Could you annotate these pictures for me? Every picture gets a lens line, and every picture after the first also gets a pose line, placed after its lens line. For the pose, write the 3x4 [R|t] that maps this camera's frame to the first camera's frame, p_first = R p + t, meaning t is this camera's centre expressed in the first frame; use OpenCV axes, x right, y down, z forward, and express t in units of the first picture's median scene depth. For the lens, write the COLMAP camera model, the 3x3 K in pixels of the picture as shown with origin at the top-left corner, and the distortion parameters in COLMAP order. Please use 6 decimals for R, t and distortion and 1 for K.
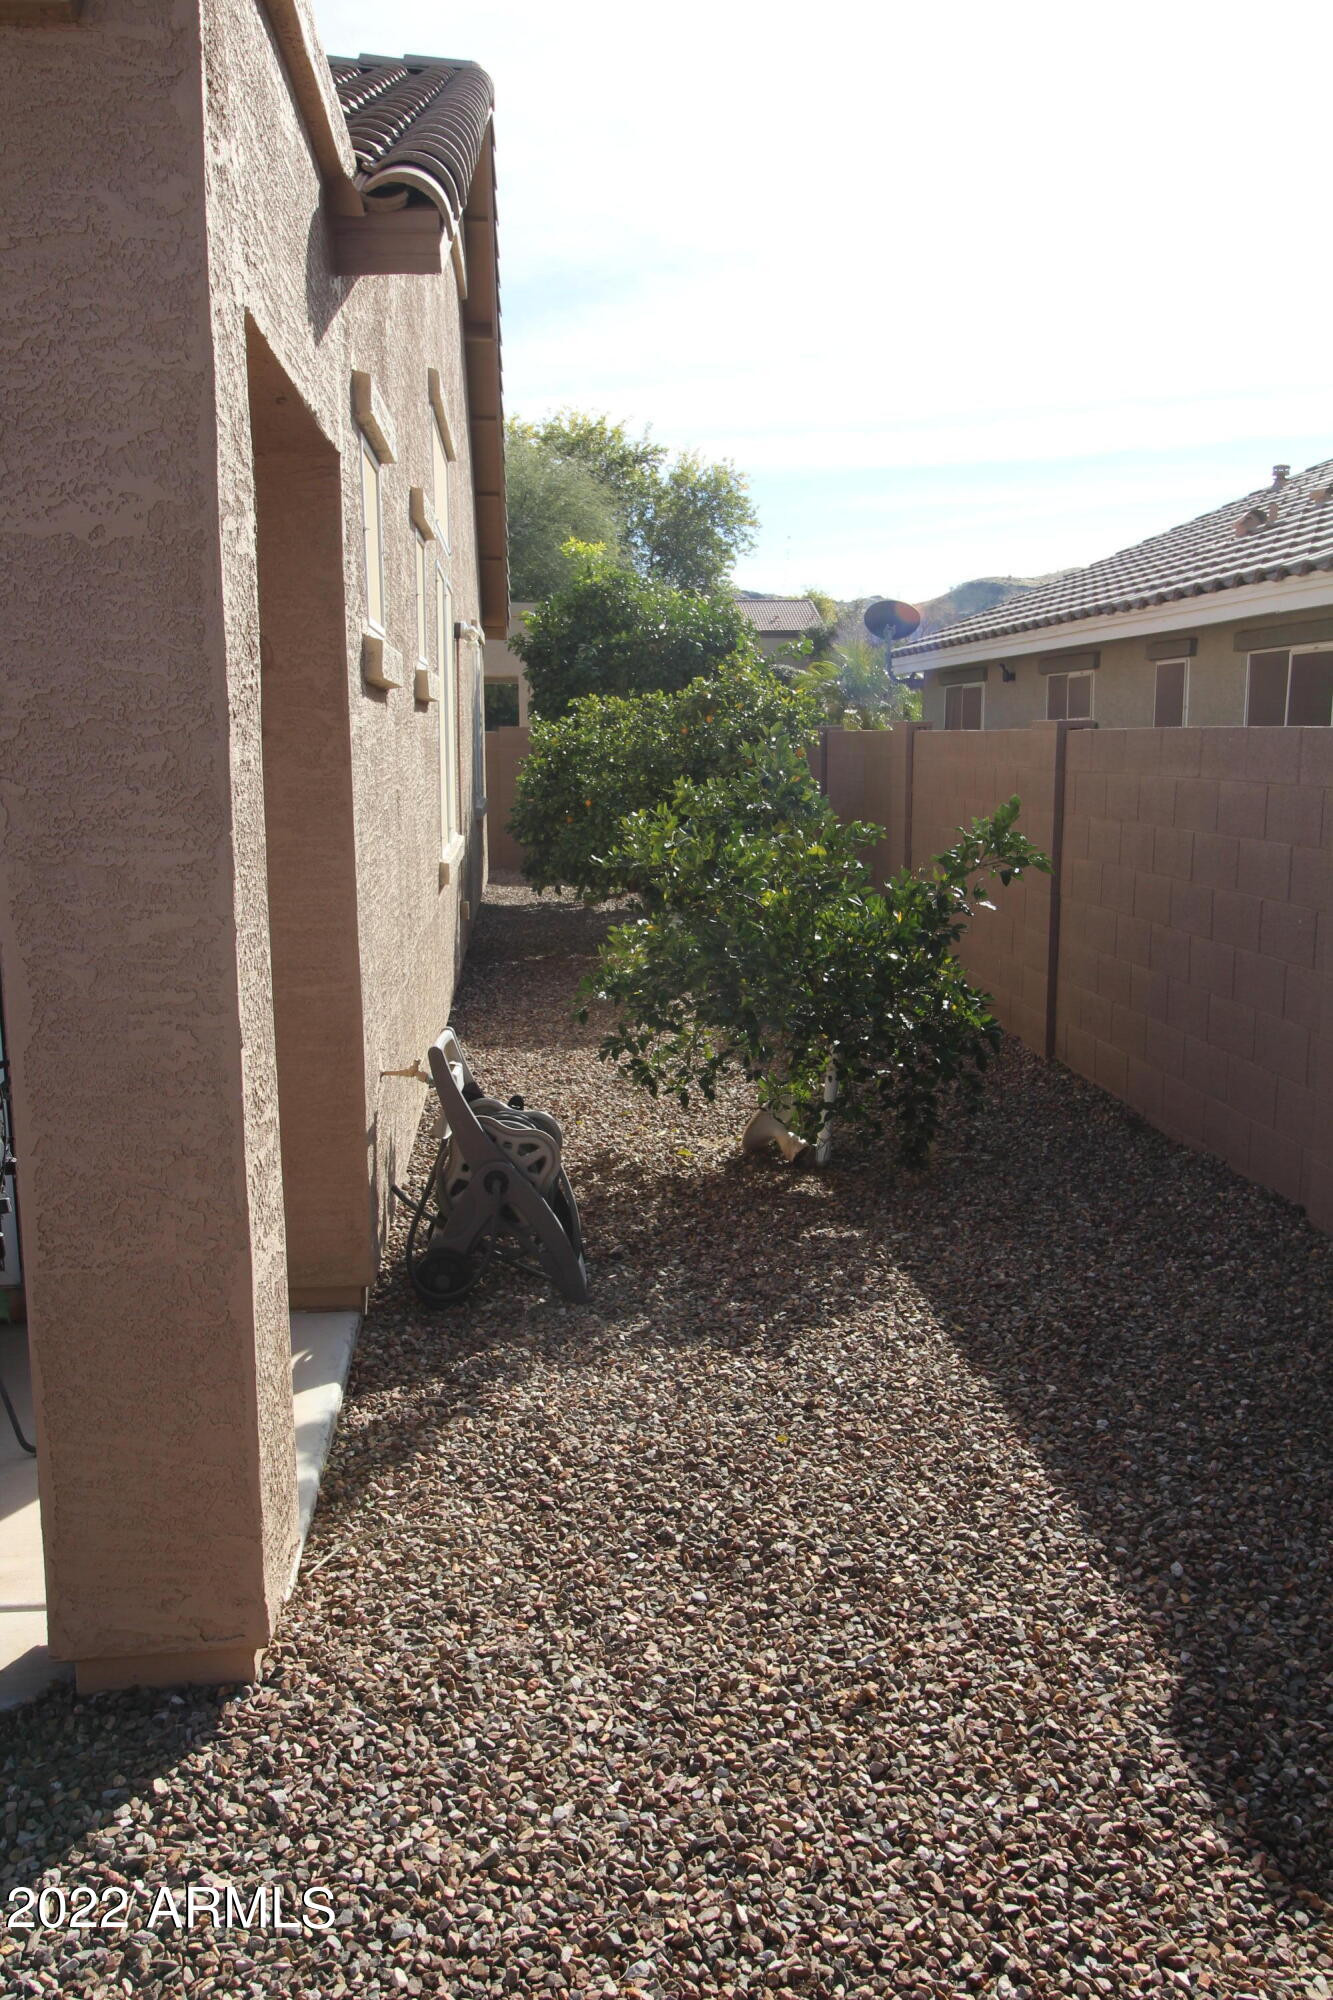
lens RADIAL K [[1564.9, 0, 665.7], [0, 1564.9, 1001.8], [0, 0, 1]] dist [0.006573, -0.001782]
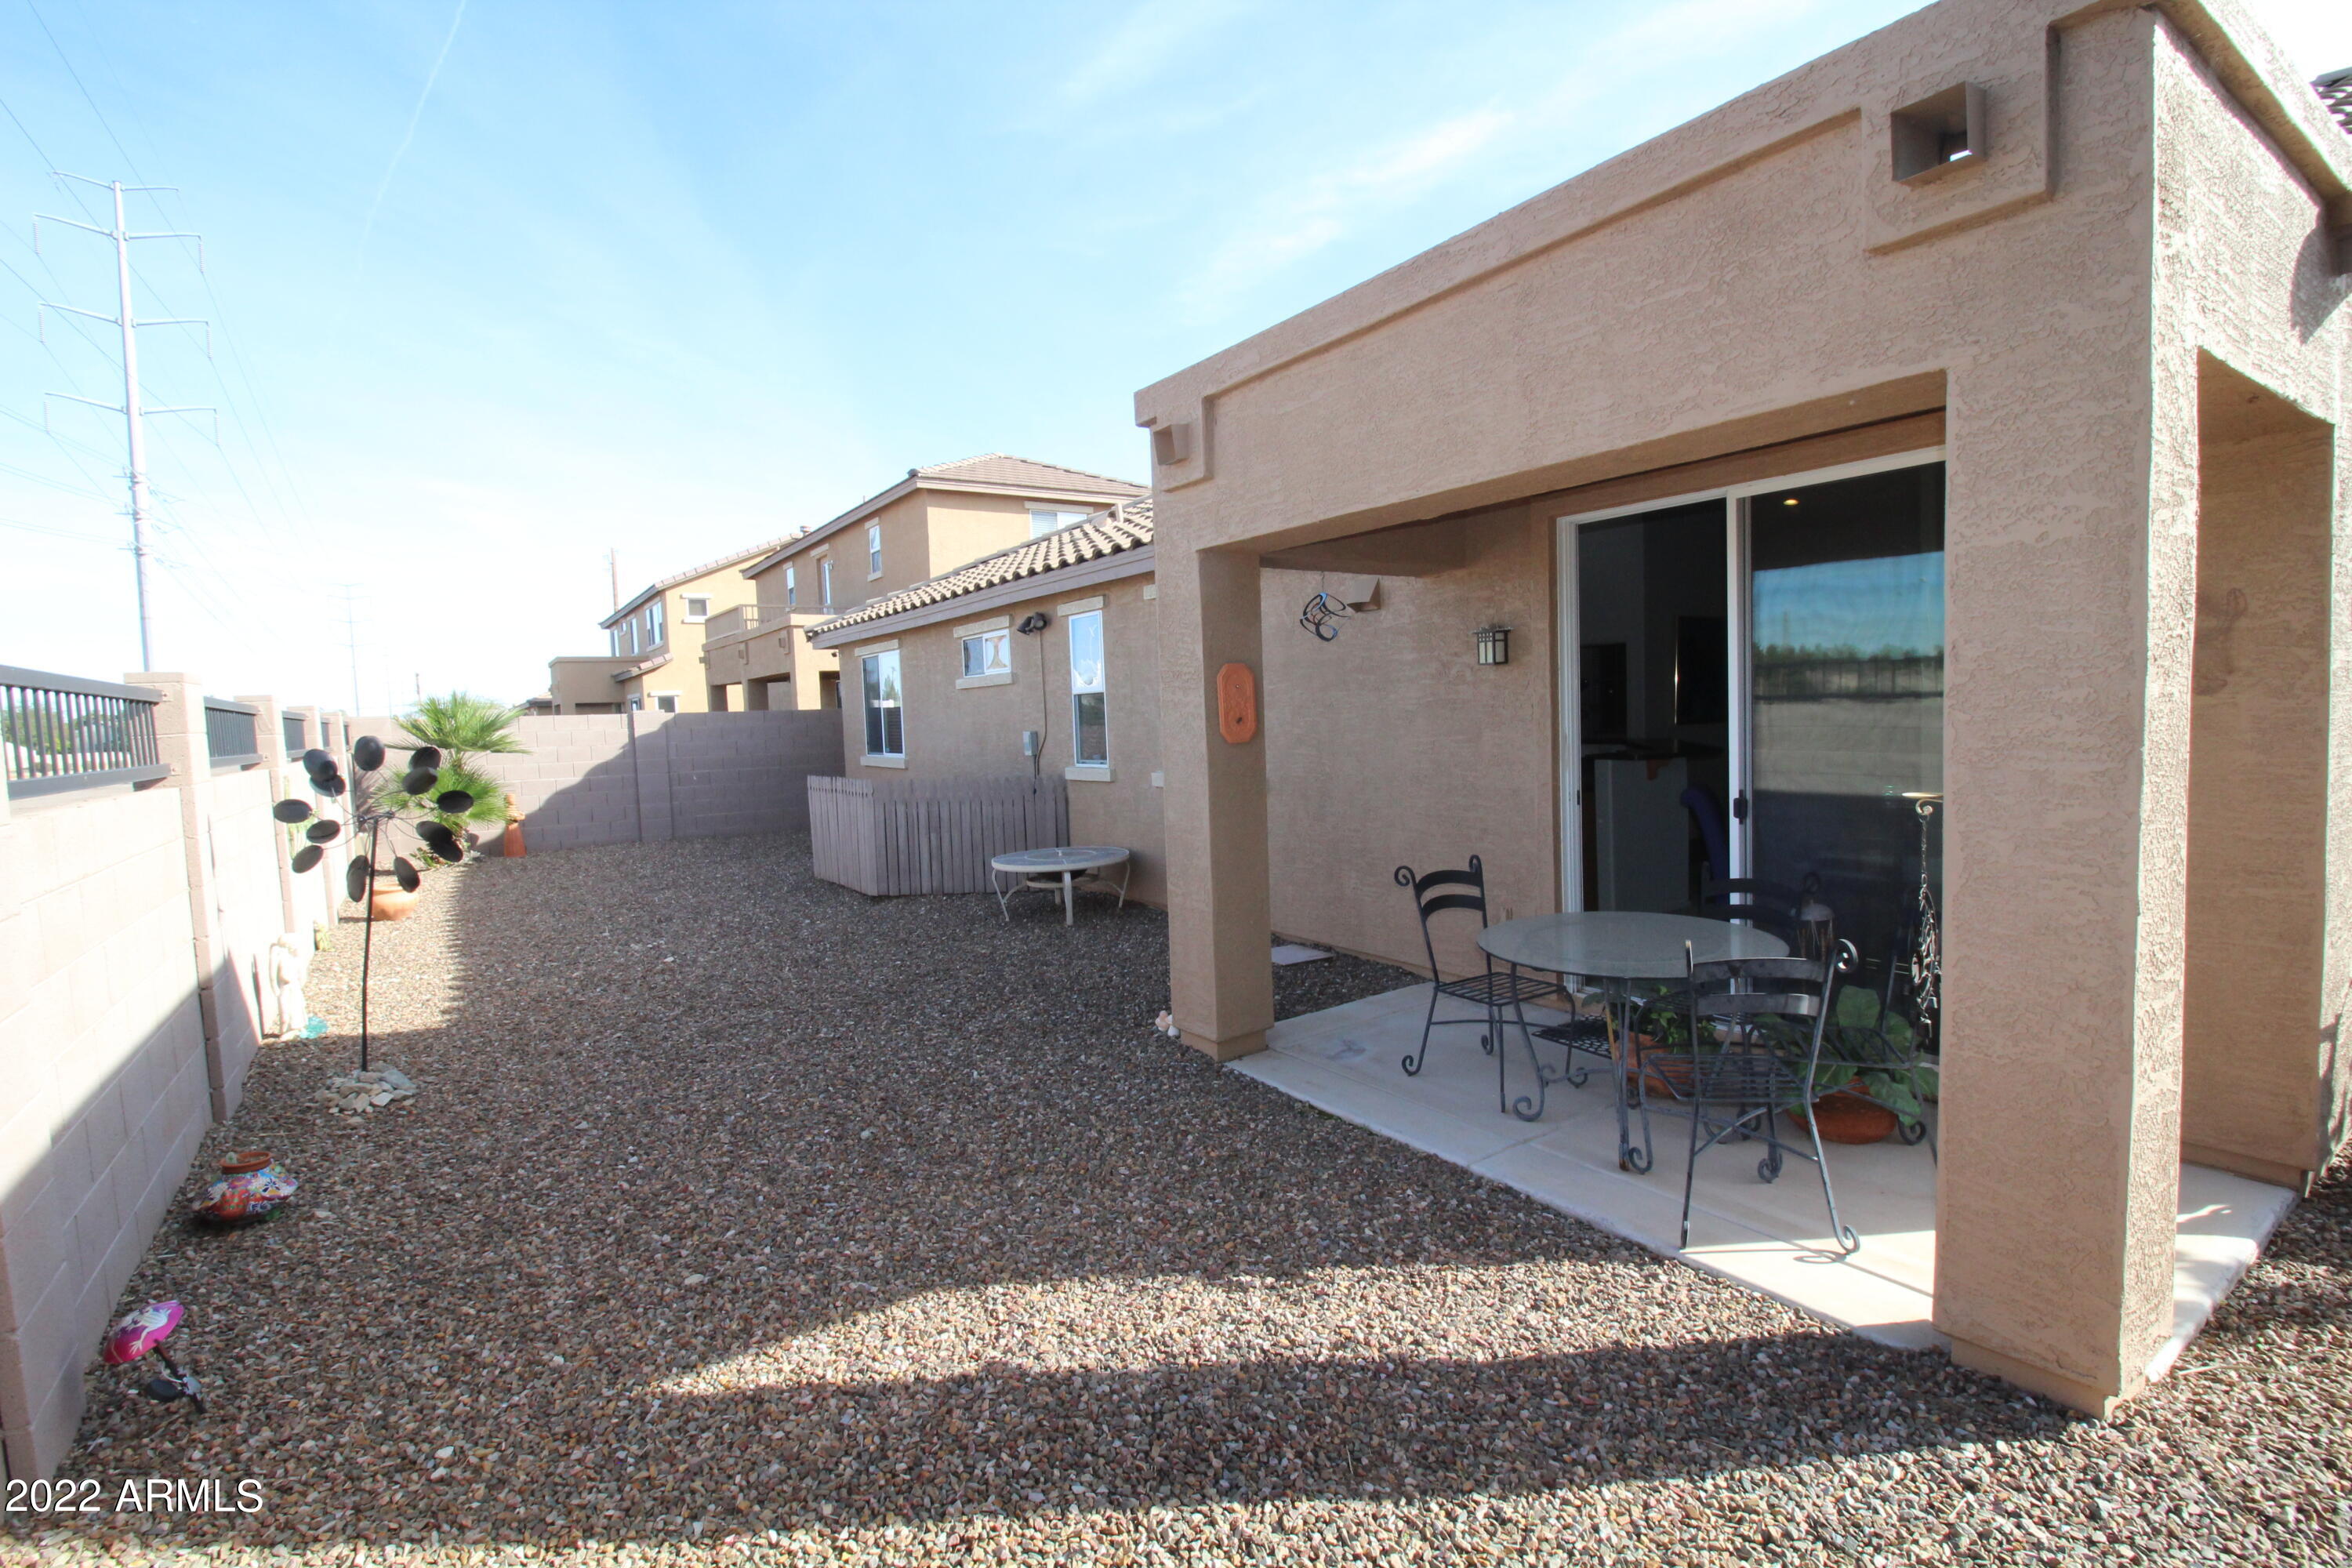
lens RADIAL K [[1076.5, 0, 1182.8], [0, 1076.5, 782.5], [0, 0, 1]] dist [-0.009600, -0.006505]
pose [[0.484349, 0.043806, -0.873778, 0.105806], [-0.112611, 0.993559, -0.012612, 0.020351], [0.867597, 0.104506, 0.486162, -0.115404]]
